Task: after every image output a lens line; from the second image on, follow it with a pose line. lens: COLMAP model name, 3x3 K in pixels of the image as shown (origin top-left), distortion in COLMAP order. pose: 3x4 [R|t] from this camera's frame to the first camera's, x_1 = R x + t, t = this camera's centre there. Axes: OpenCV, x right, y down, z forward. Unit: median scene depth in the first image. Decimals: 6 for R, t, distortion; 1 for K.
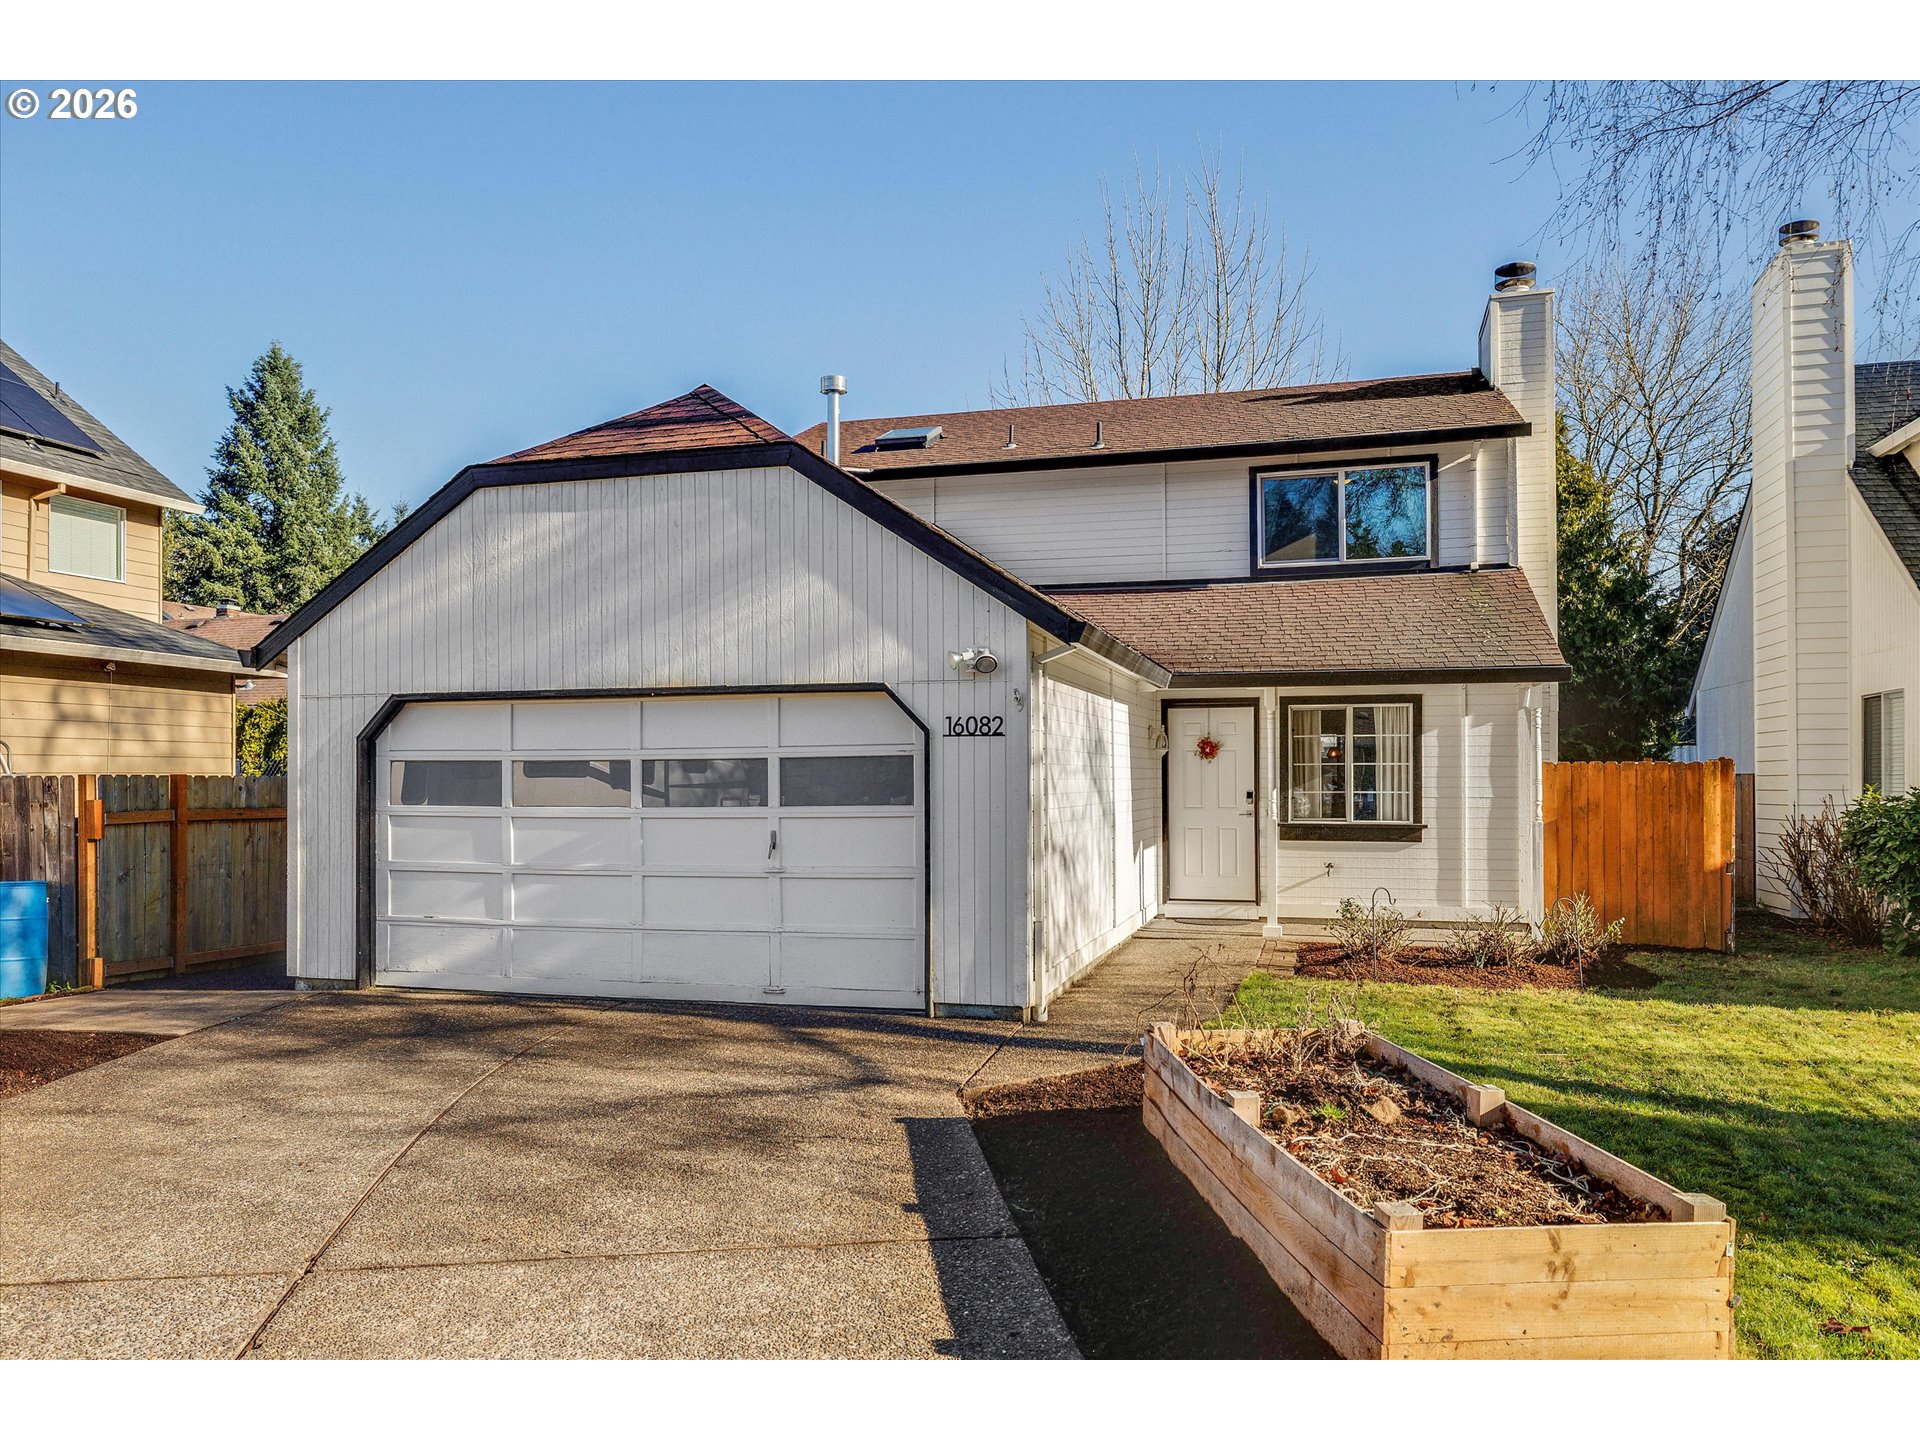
lens RADIAL K [[1362.8, 0, 961.6], [0, 1362.8, 772.4], [0, 0, 1]] dist [-0.008247, -0.004614]
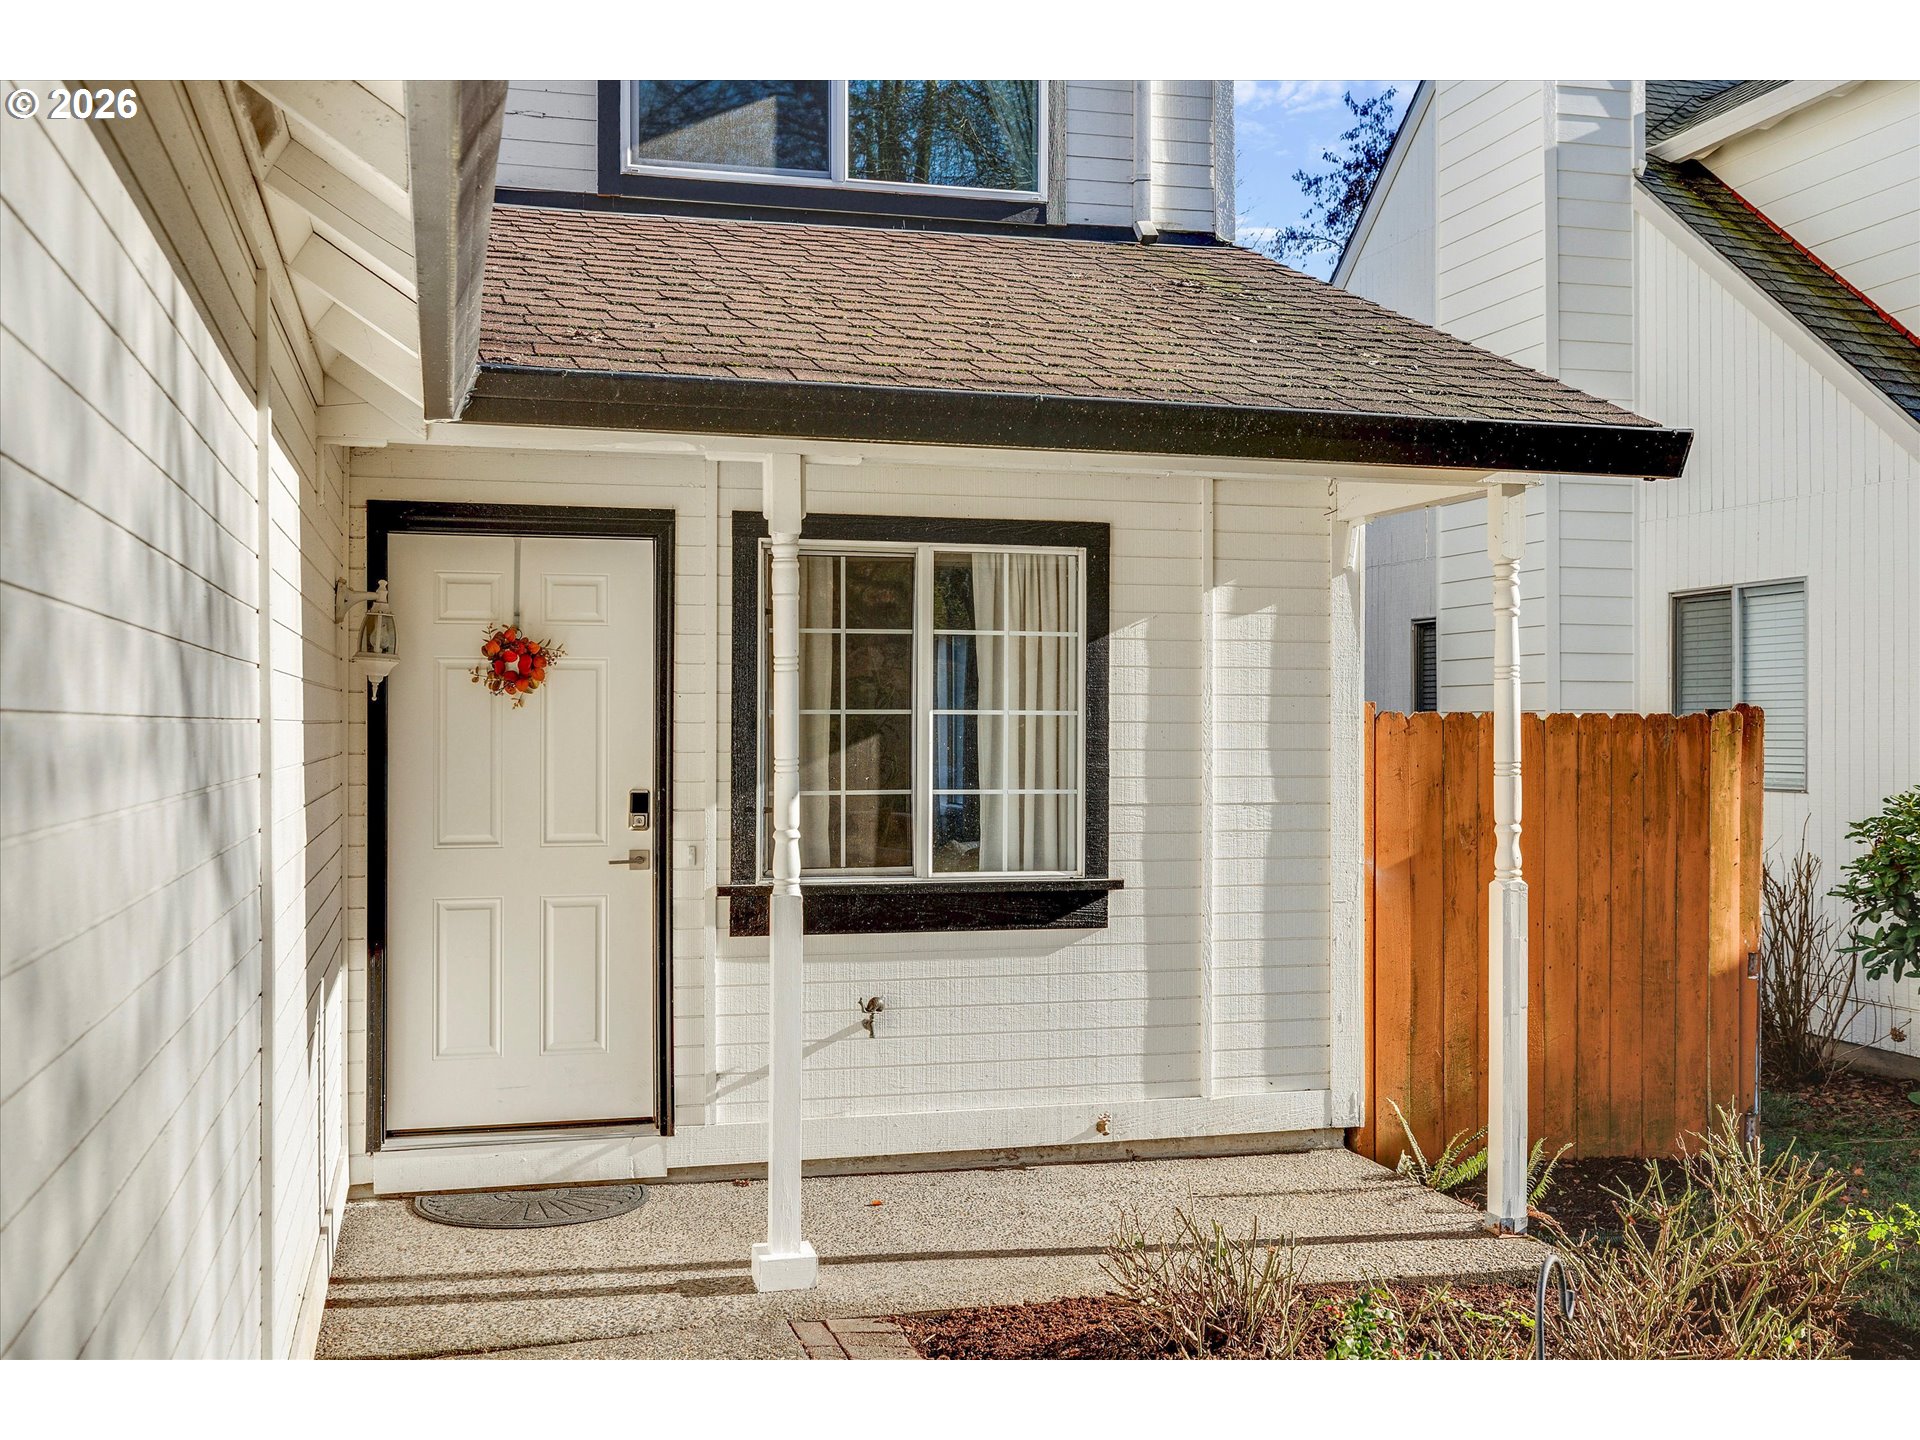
lens RADIAL K [[1862.9, 0, 955.6], [0, 1862.9, 702.5], [0, 0, 1]] dist [0.001919, 0.000000]
pose [[0.858651, 0.010799, 0.512446, 0.045940], [-0.006815, 0.999930, -0.009653, -0.004201], [-0.512515, 0.004796, 0.858665, 0.596990]]
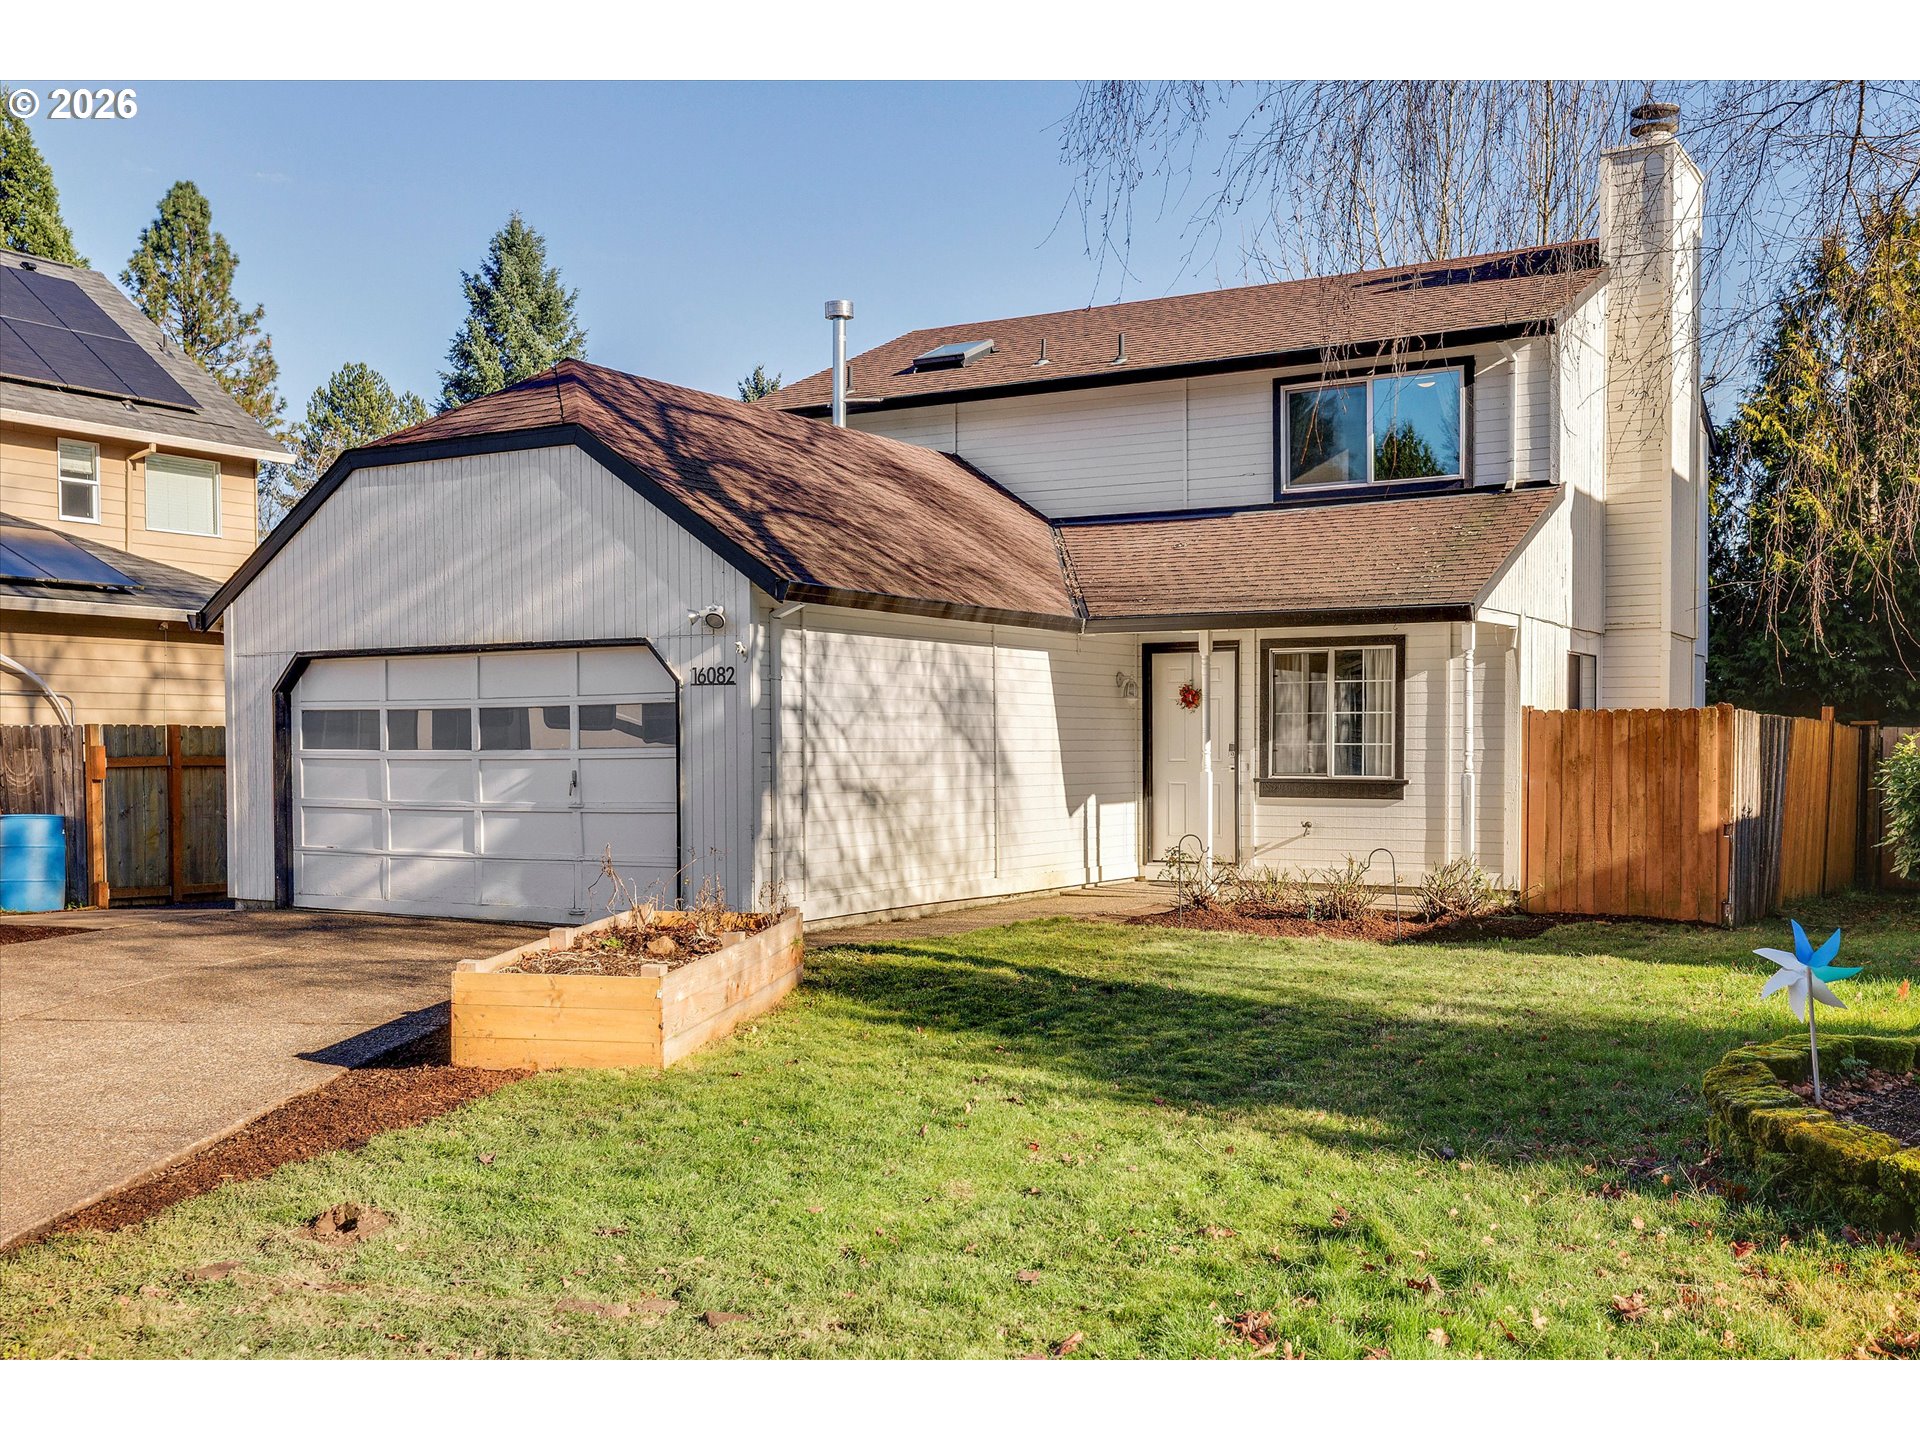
lens RADIAL K [[1886.7, 0, 984.2], [0, 1886.7, 826.9], [0, 0, 1]] dist [-0.010068, 0.000000]
pose [[0.966725, 0.011647, -0.255554, 0.393924], [0.000332, 0.998905, 0.046782, 0.011091], [0.255819, -0.045310, 0.965662, -0.281613]]
